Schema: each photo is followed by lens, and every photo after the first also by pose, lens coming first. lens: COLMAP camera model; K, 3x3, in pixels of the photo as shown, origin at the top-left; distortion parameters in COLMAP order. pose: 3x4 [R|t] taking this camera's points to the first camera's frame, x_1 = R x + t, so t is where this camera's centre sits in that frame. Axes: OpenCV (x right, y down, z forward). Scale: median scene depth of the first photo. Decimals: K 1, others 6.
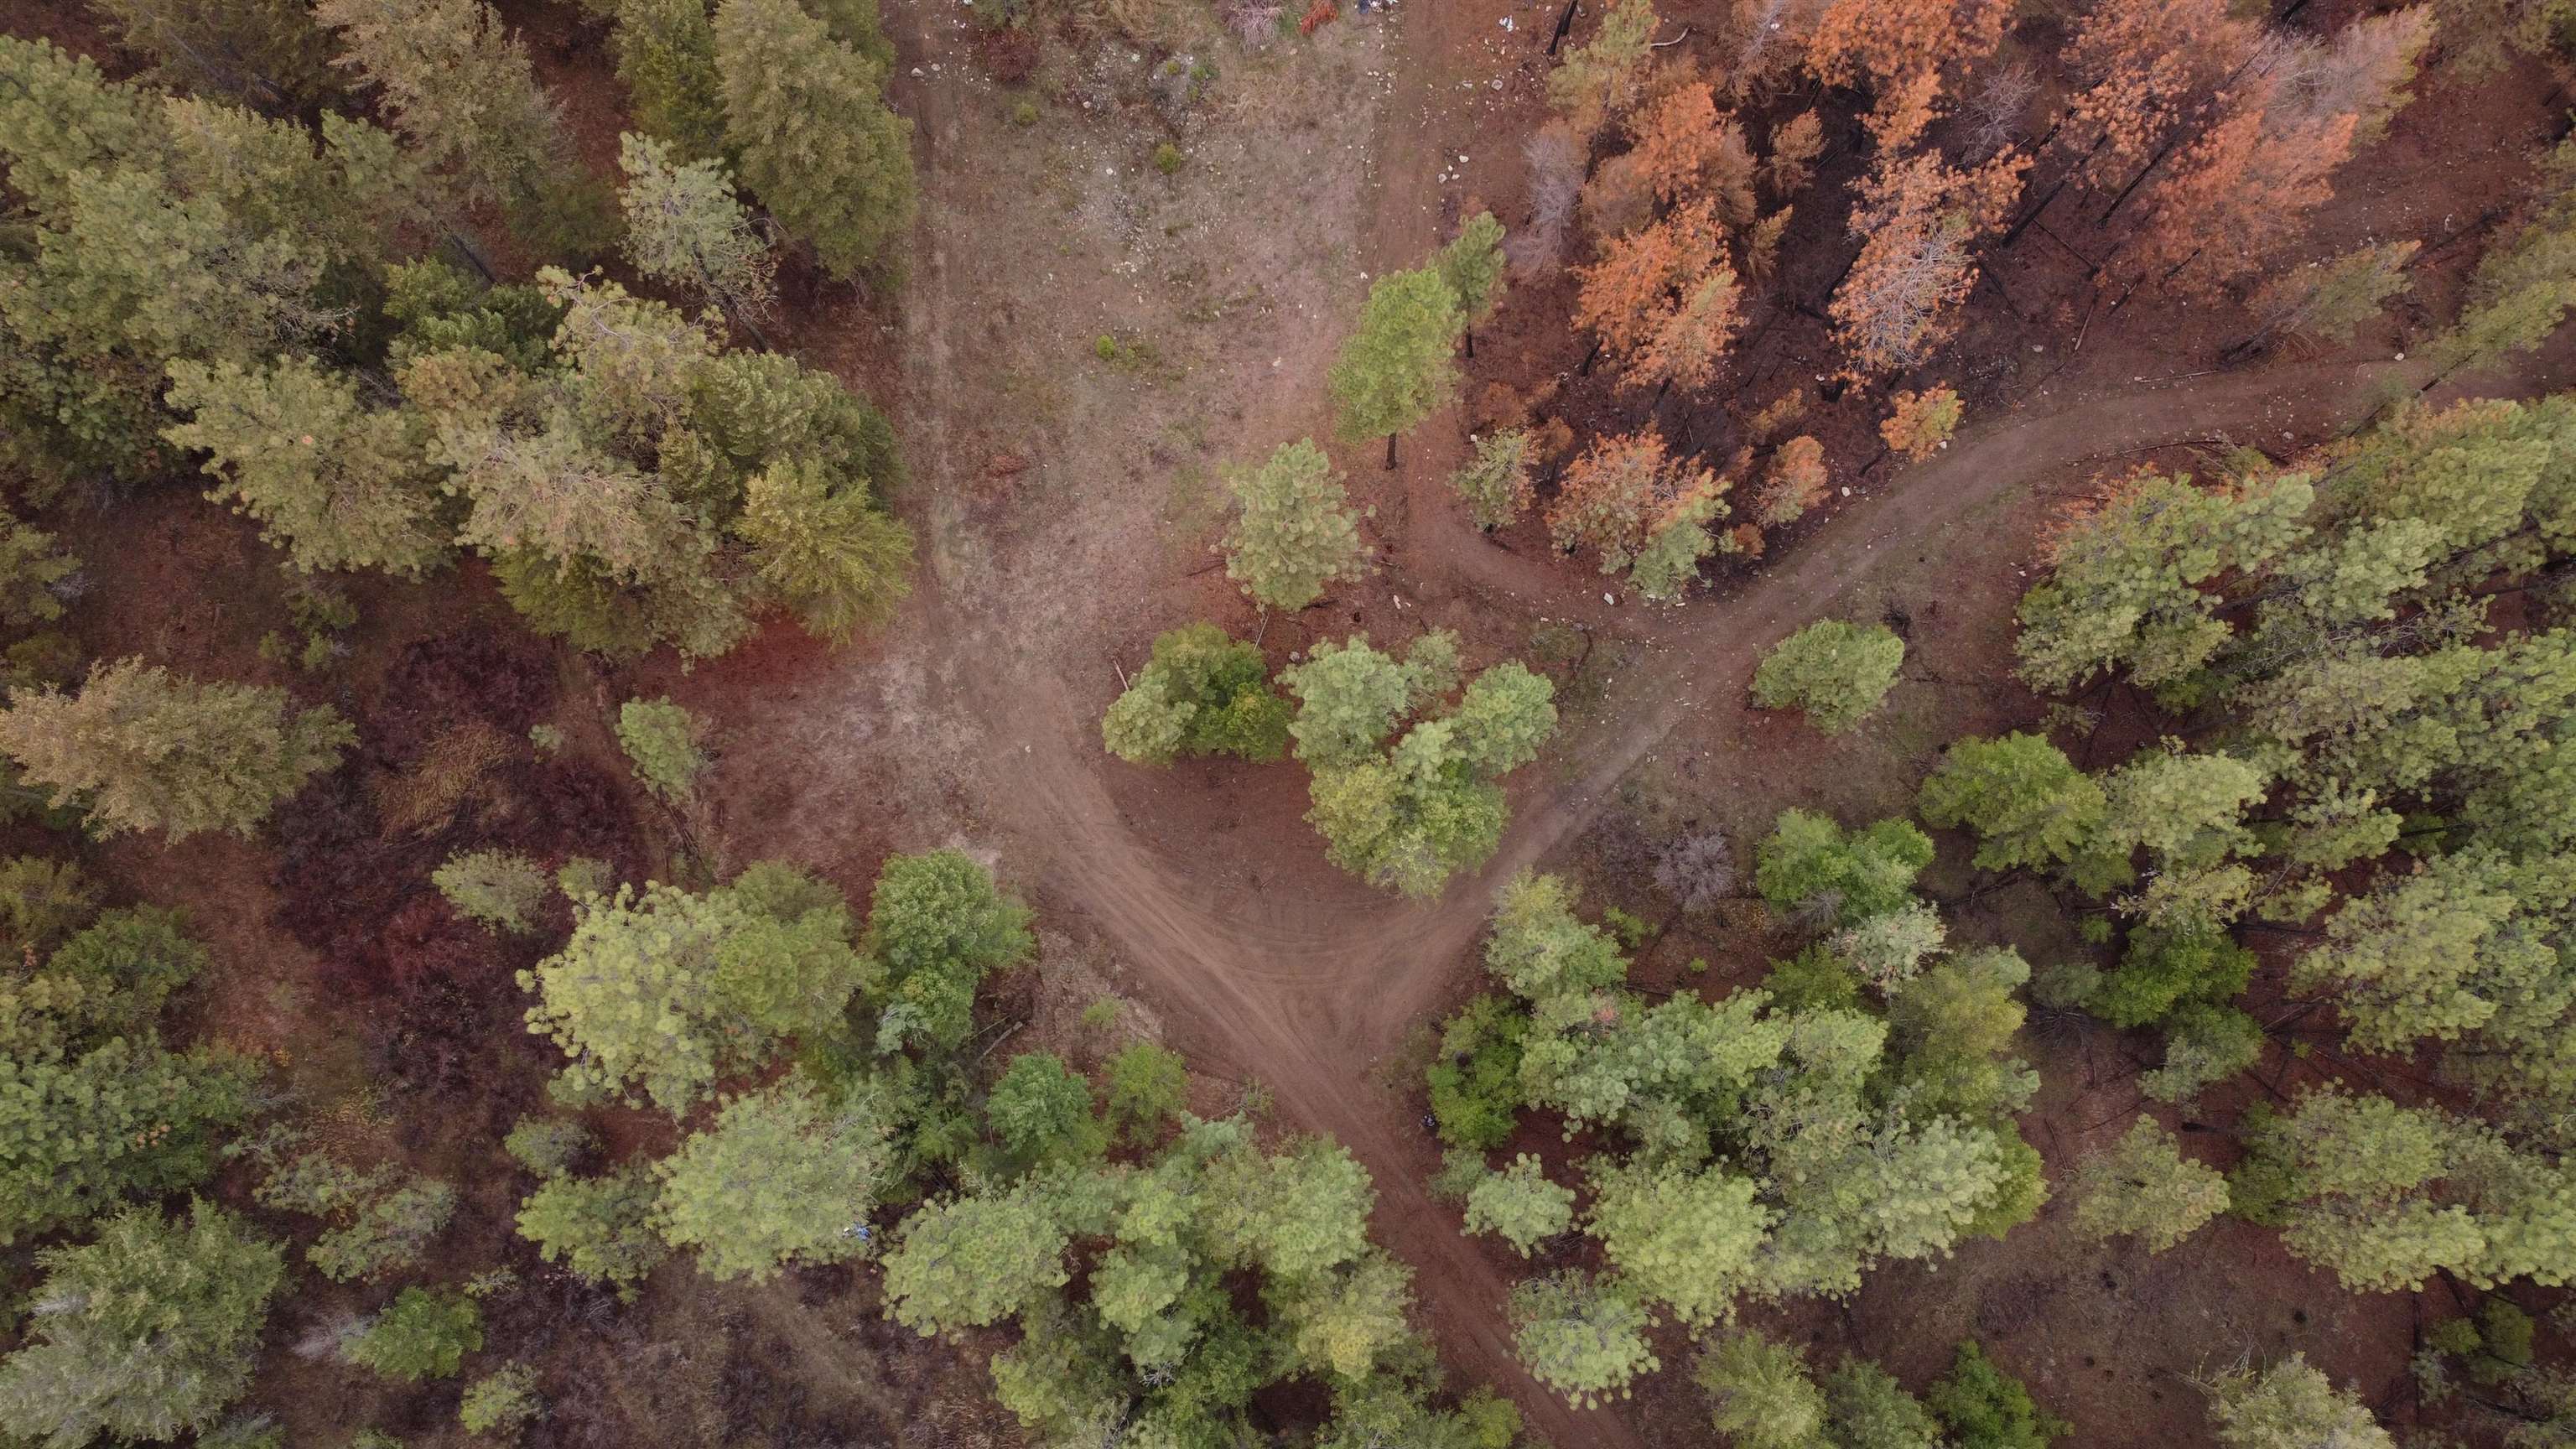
lens RADIAL K [[1925.2, 0, 1287.4], [0, 1925.2, 747.3], [0, 0, 1]] dist [0.010303, -0.011320]
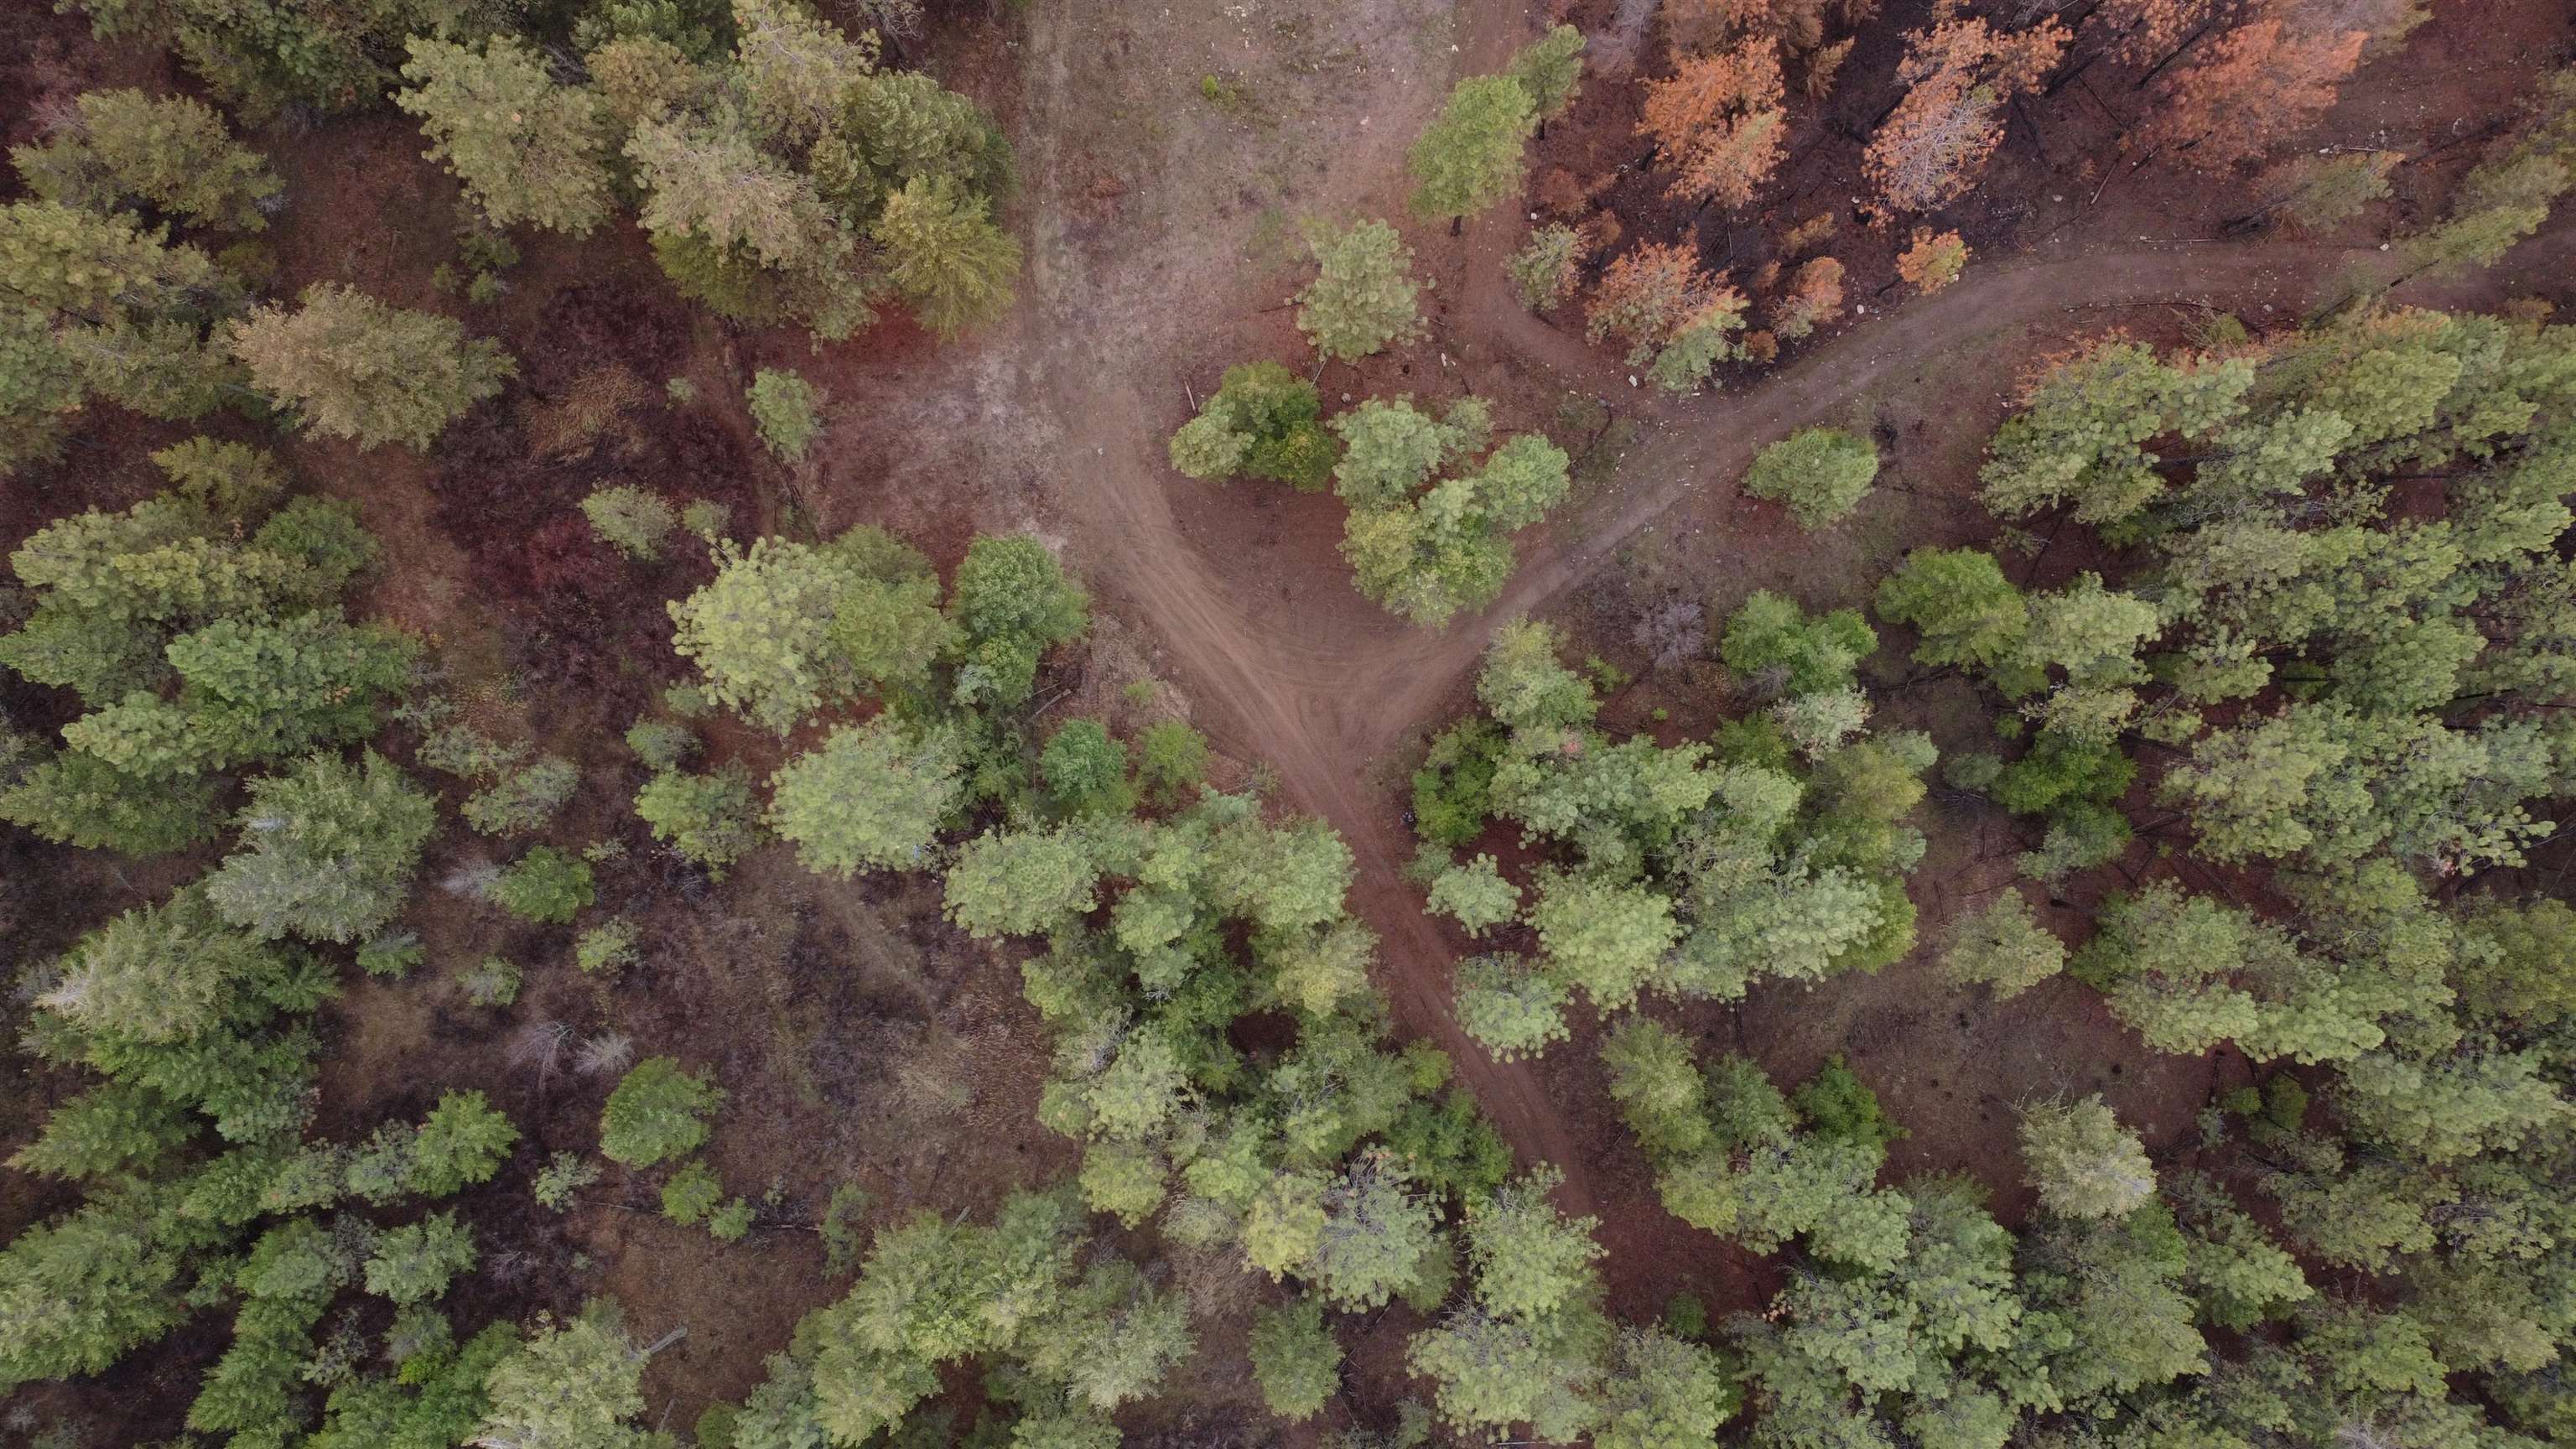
lens RADIAL K [[1925.2, 0, 1287.4], [0, 1925.2, 747.3], [0, 0, 1]] dist [0.010303, -0.011320]
pose [[0.992198, 0.124635, 0.003173, -0.009591], [-0.123446, 0.978527, 0.165064, -0.033493], [0.017468, -0.164168, 0.986278, -0.157874]]
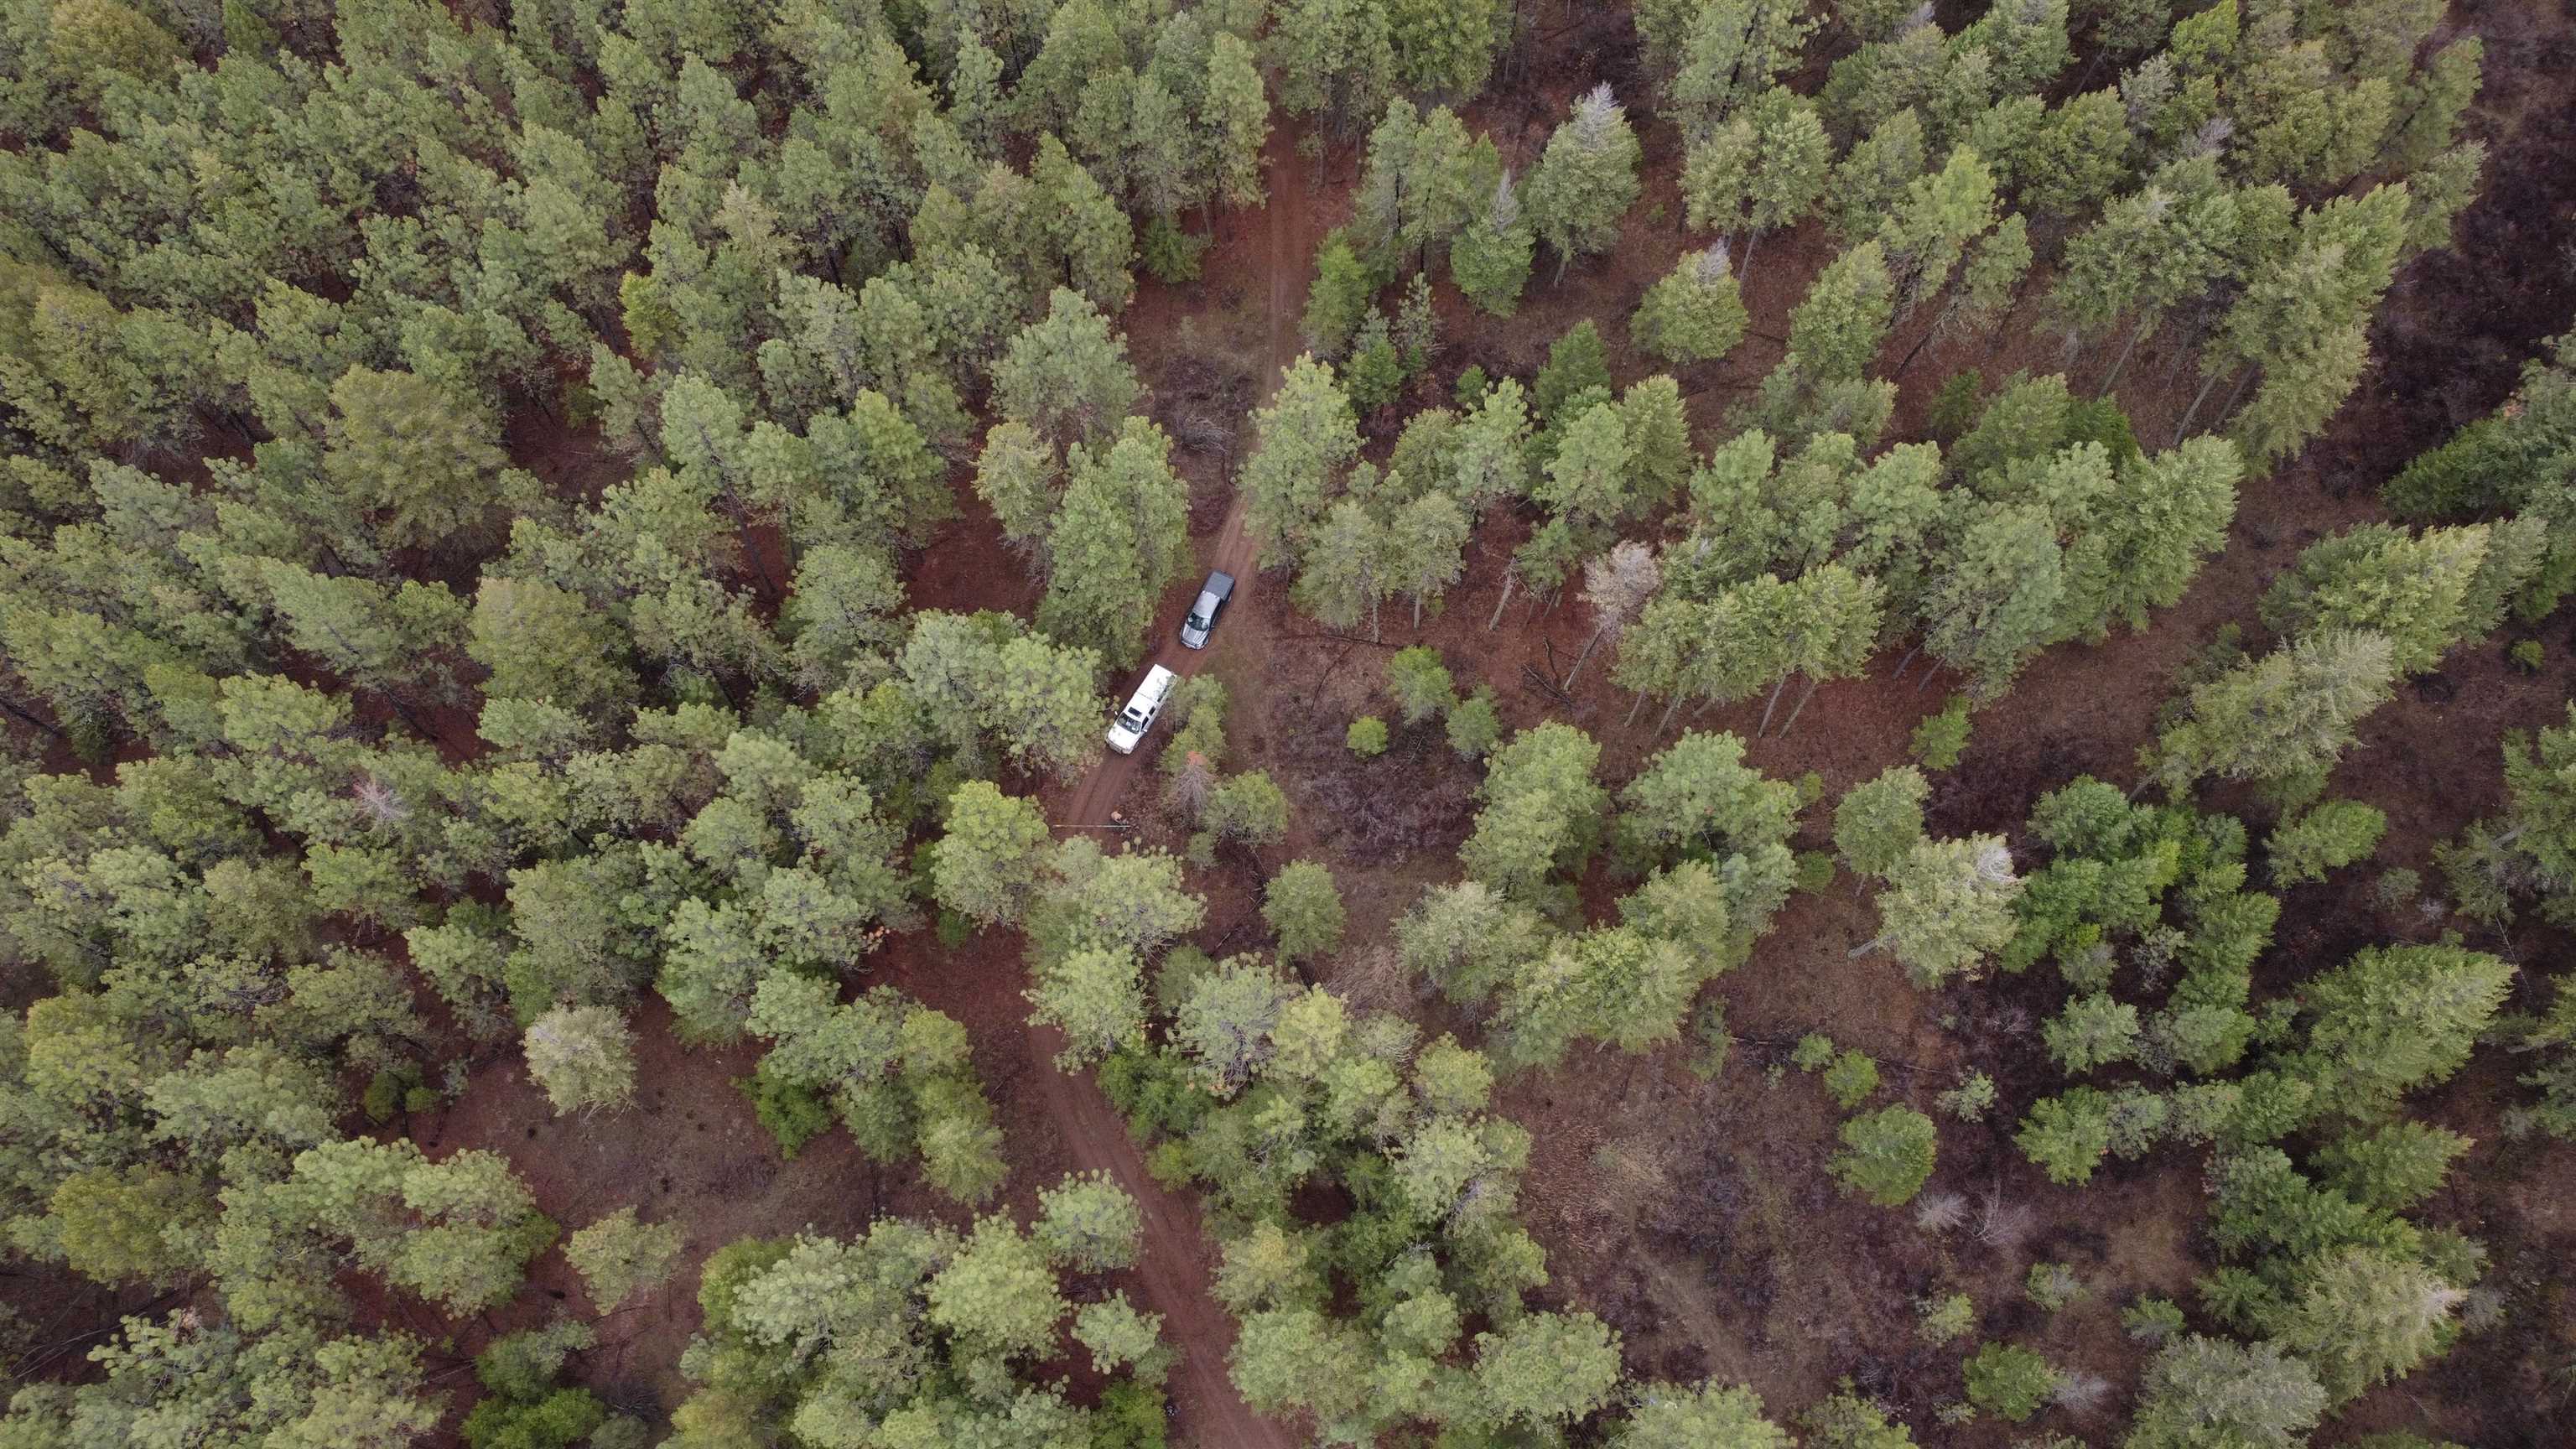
lens RADIAL K [[1925.2, 0, 1287.4], [0, 1925.2, 747.3], [0, 0, 1]] dist [0.010303, -0.011320]
pose [[-0.985759, -0.156232, 0.062208, -0.008165], [0.166324, -0.851292, 0.497632, -0.042415], [-0.024789, 0.500892, 0.865155, -0.266047]]
